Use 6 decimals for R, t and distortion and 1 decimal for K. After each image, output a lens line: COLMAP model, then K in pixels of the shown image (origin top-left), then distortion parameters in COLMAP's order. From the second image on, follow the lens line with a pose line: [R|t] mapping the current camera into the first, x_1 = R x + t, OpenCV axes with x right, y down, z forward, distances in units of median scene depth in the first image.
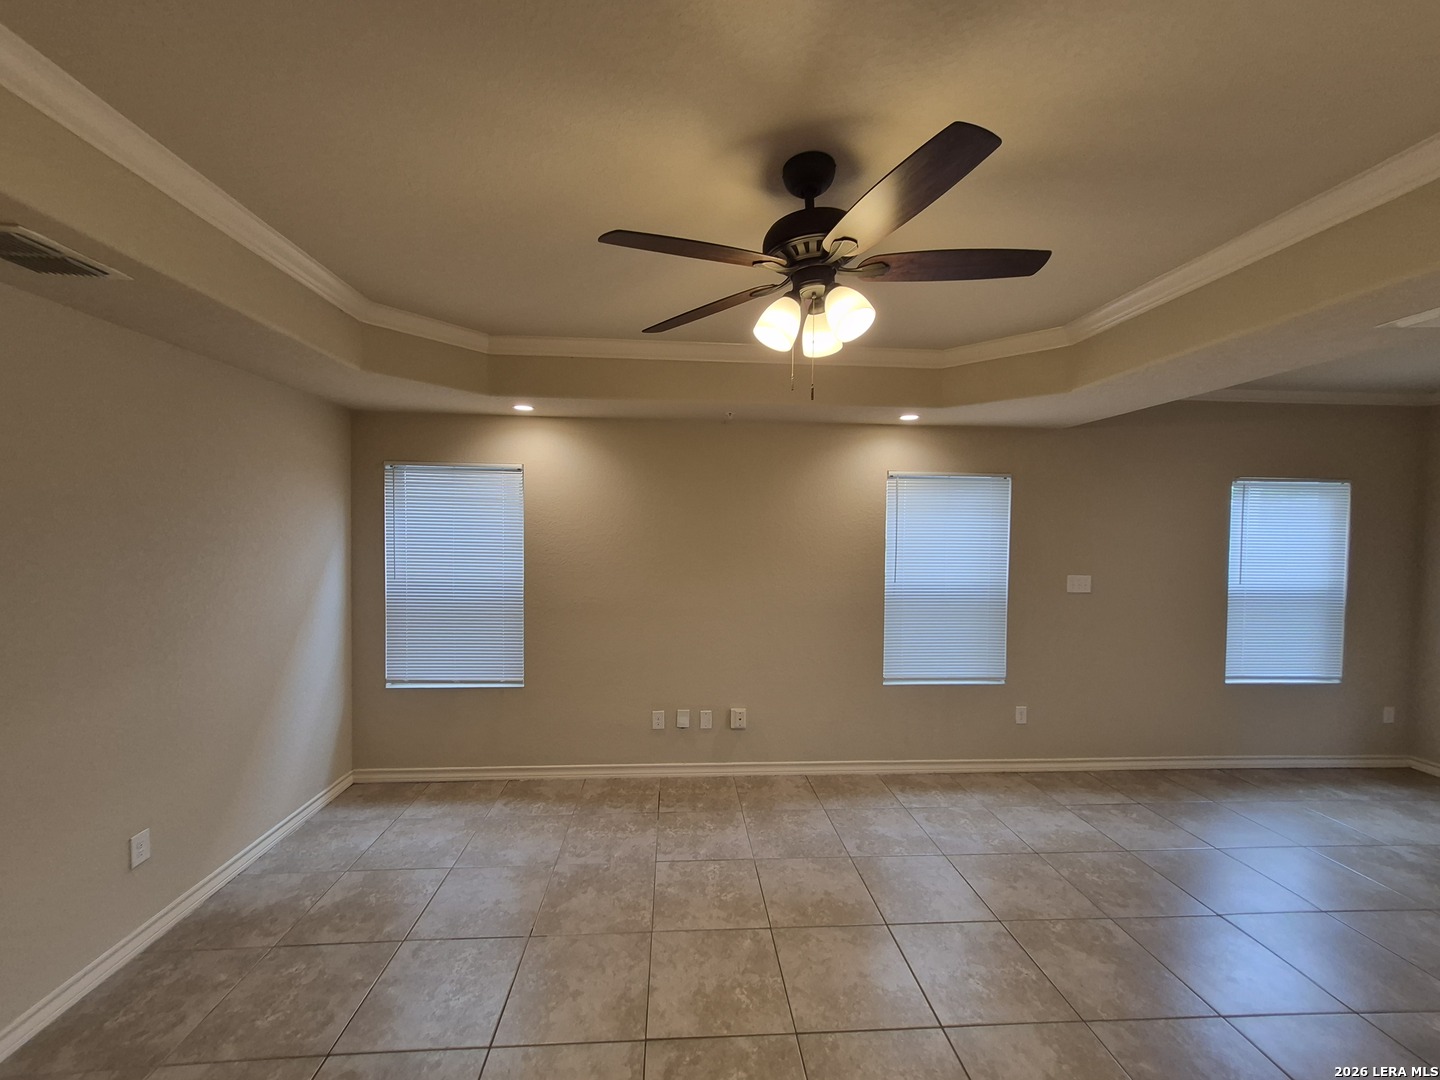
lens RADIAL K [[563.6, 0, 711.7], [0, 563.6, 543.9], [0, 0, 1]] dist [0.006780, -0.000523]
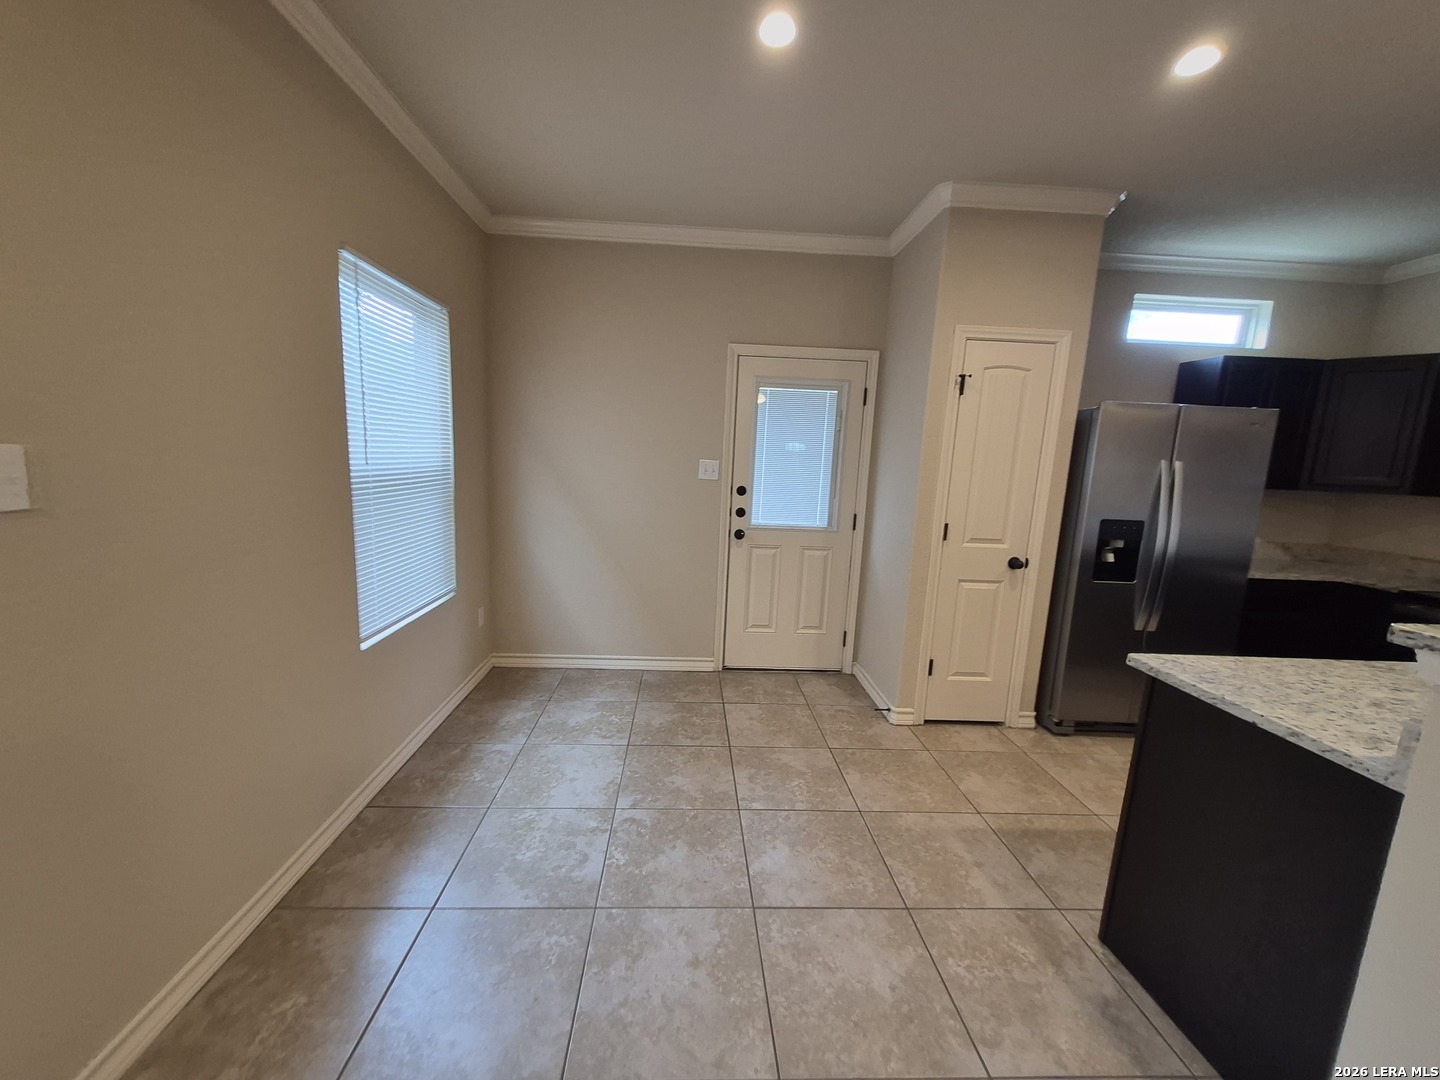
lens RADIAL K [[571.4, 0, 710.2], [0, 571.4, 543.4], [0, 0, 1]] dist [0.016532, 0.000127]
pose [[0.030440, -0.164029, 0.985986, 0.429956], [-0.017681, 0.986200, 0.164611, 0.055307], [-0.999380, -0.022444, 0.027120, 0.715513]]
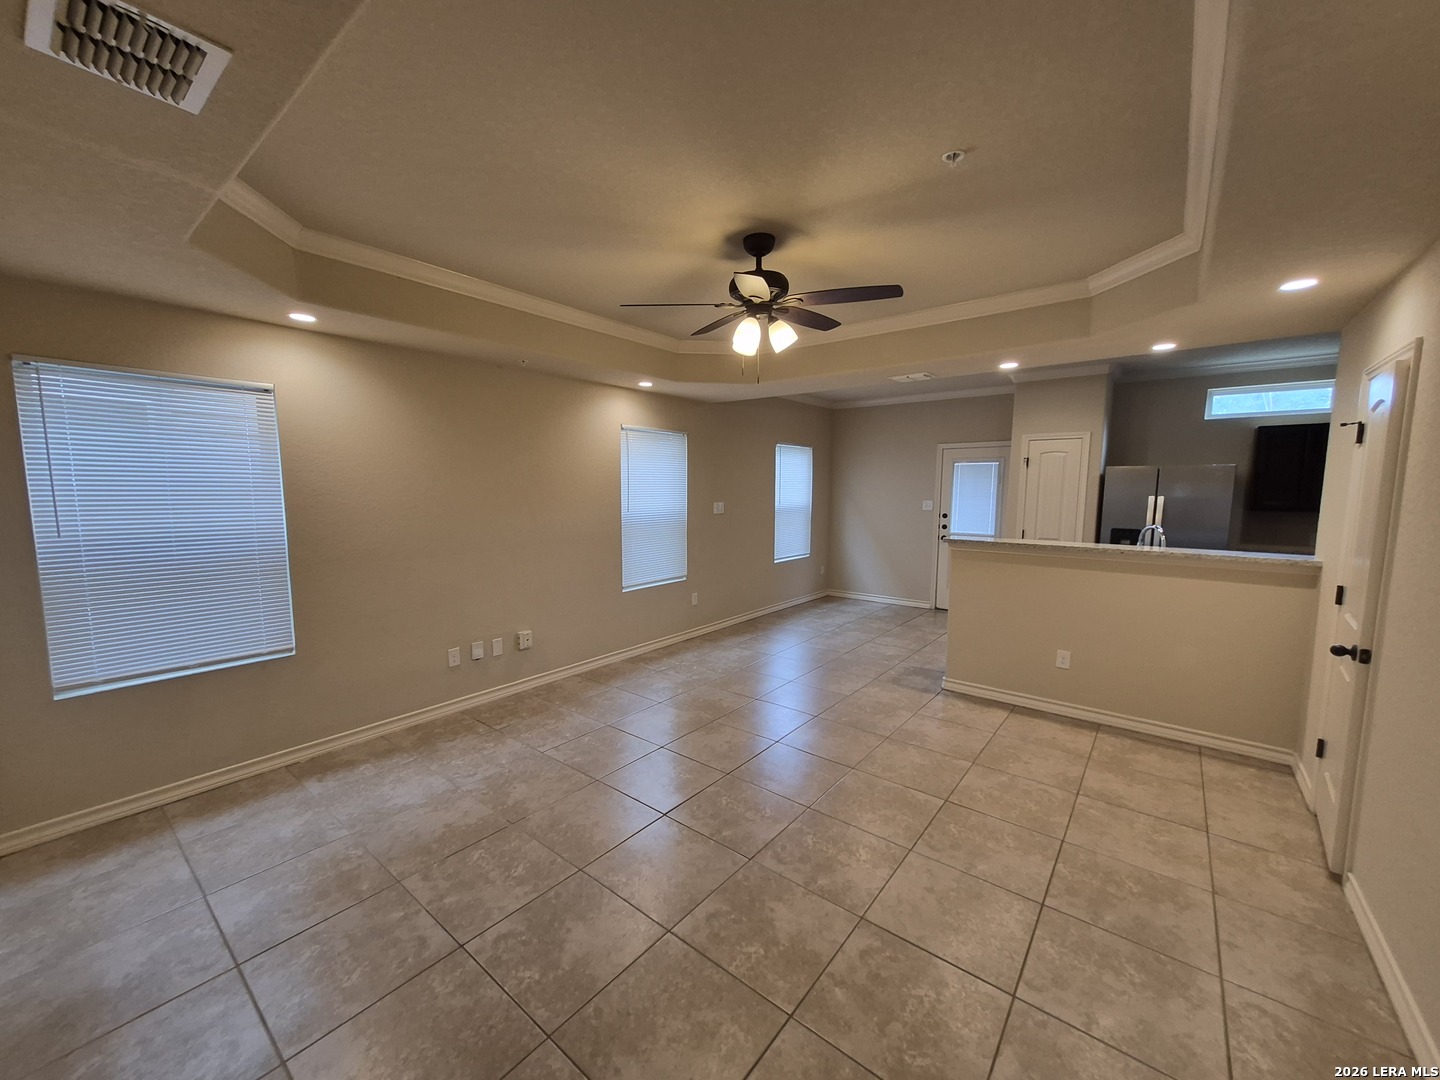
lens RADIAL K [[563.6, 0, 711.7], [0, 563.6, 543.9], [0, 0, 1]] dist [0.006780, -0.000523]
pose [[0.678971, -0.085167, 0.729208, -0.508801], [0.021757, 0.995146, 0.095969, 0.021573], [-0.733843, -0.049295, 0.677529, -0.020441]]
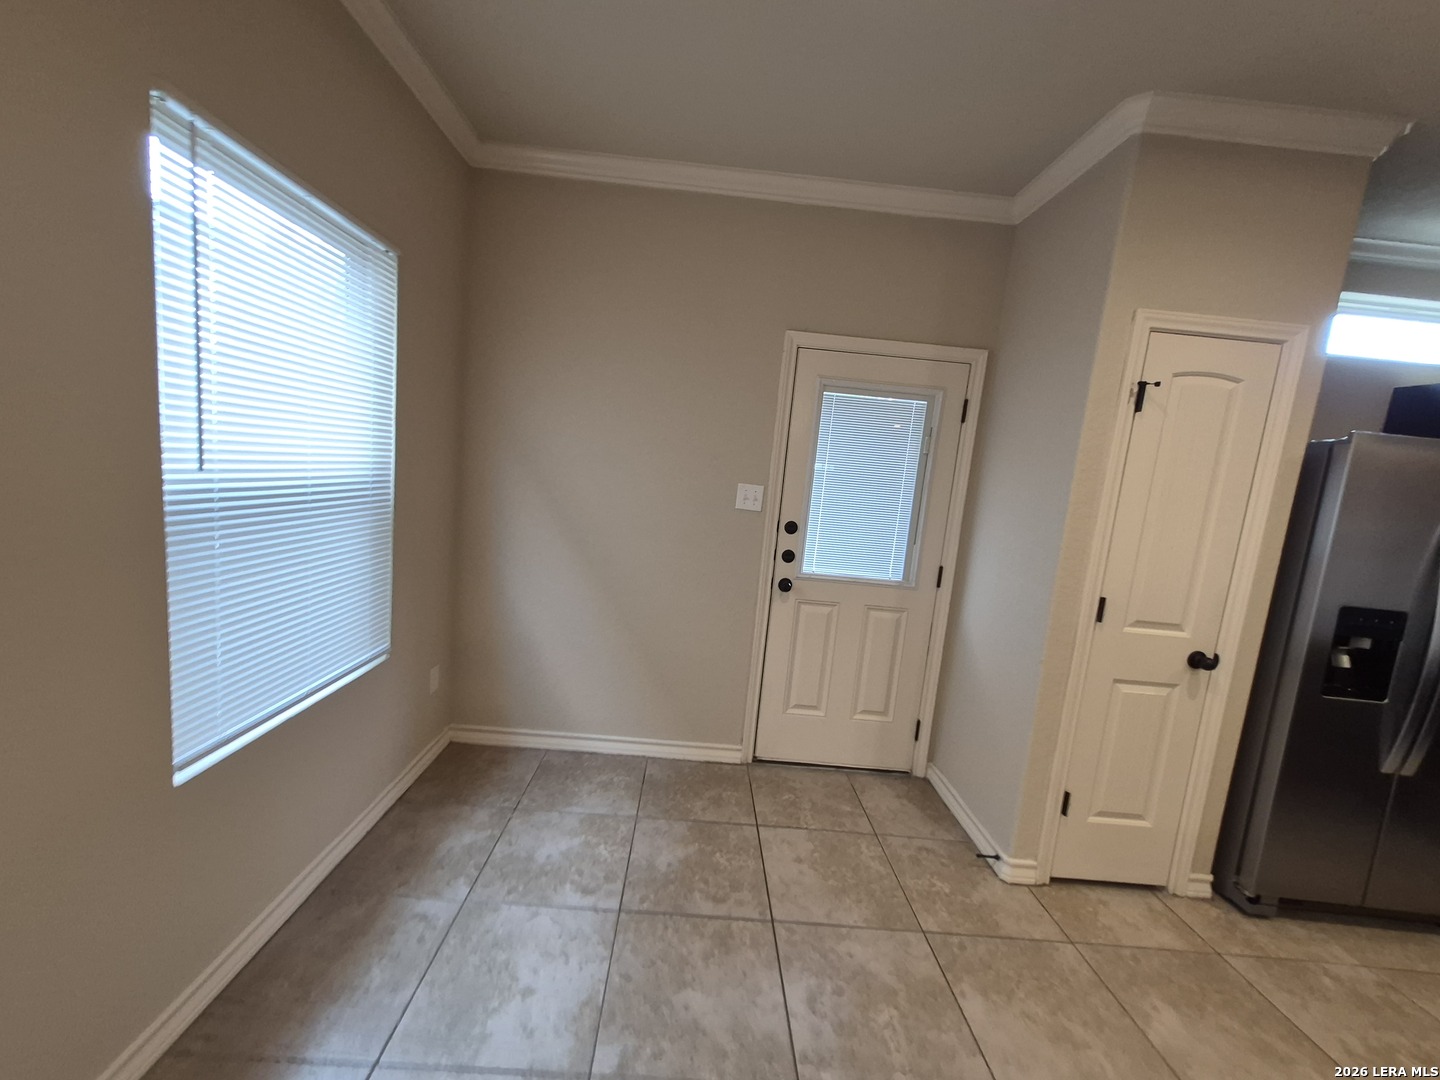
lens RADIAL K [[563.6, 0, 711.7], [0, 563.6, 543.9], [0, 0, 1]] dist [0.006780, -0.000523]
pose [[0.050836, -0.136228, 0.989372, 0.684259], [-0.067641, 0.987909, 0.139502, 0.053055], [-0.996414, -0.074014, 0.041007, 0.761179]]
